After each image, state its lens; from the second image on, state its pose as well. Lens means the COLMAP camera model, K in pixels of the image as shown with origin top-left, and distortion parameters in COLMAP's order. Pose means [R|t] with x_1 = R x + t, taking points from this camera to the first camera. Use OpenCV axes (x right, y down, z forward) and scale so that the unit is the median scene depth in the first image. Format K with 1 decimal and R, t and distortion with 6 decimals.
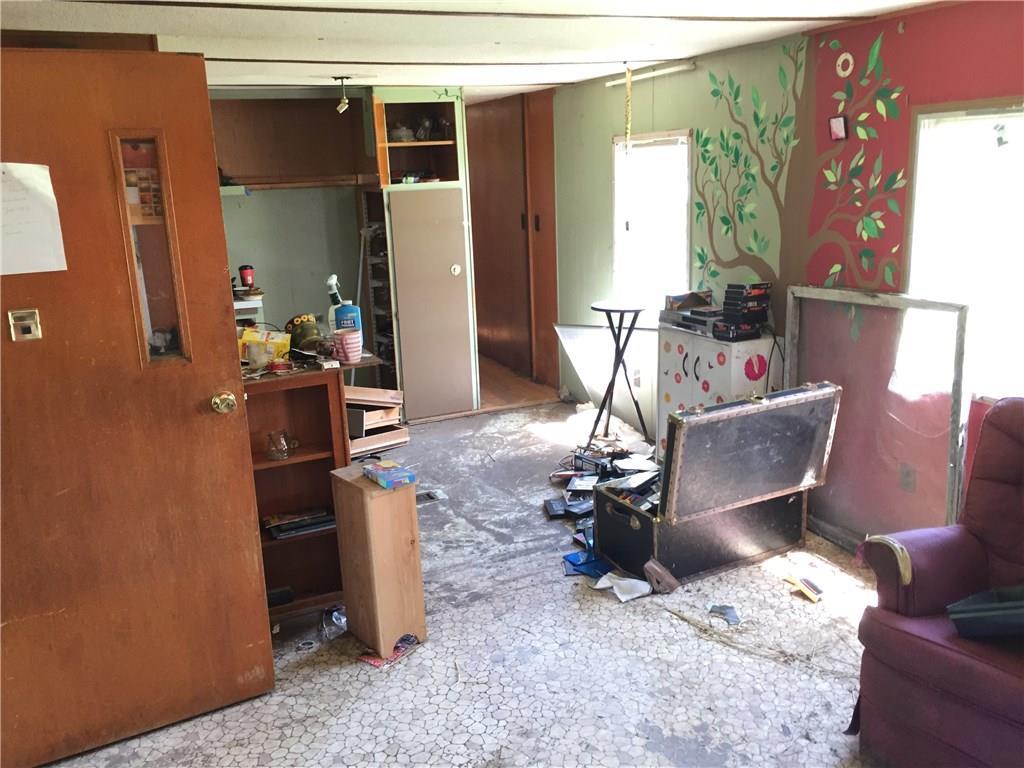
lens RADIAL K [[873.1, 0, 509.5], [0, 873.1, 383.0], [0, 0, 1]] dist [0.057274, -0.053714]
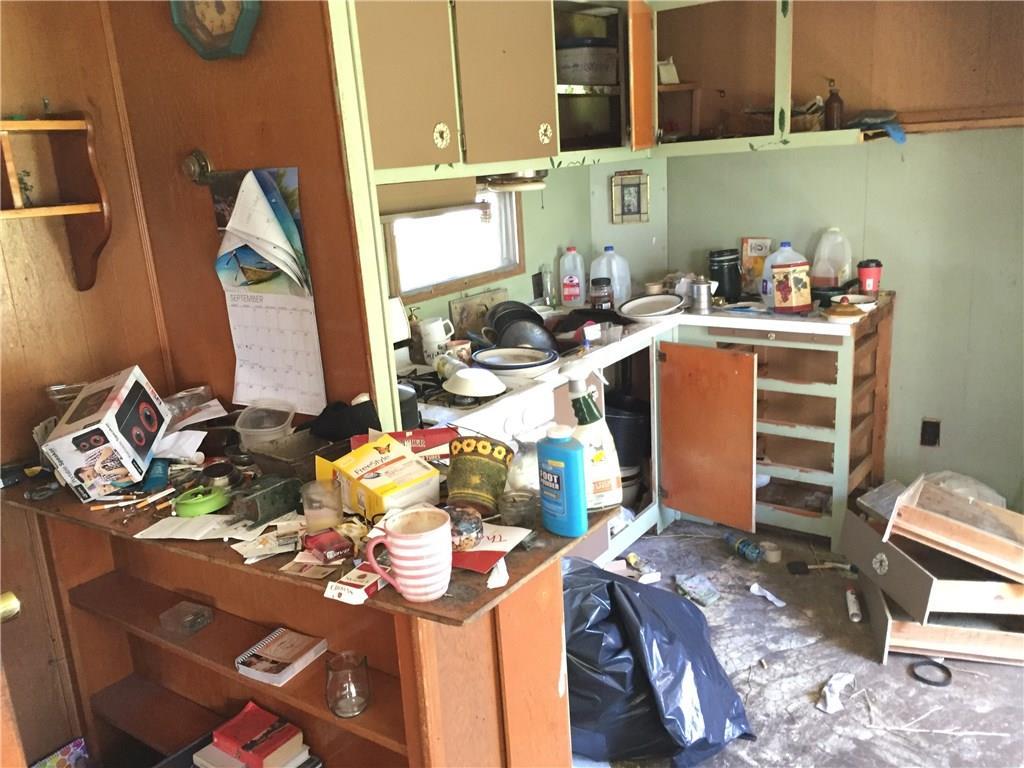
lens RADIAL K [[873.1, 0, 512.4], [0, 873.1, 384.5], [0, 0, 1]] dist [0.057274, -0.053714]
pose [[0.466809, 0.258825, -0.845635, 0.126594], [-0.163330, 0.964996, 0.205196, -0.140794], [0.869145, 0.042331, 0.492743, 0.505669]]
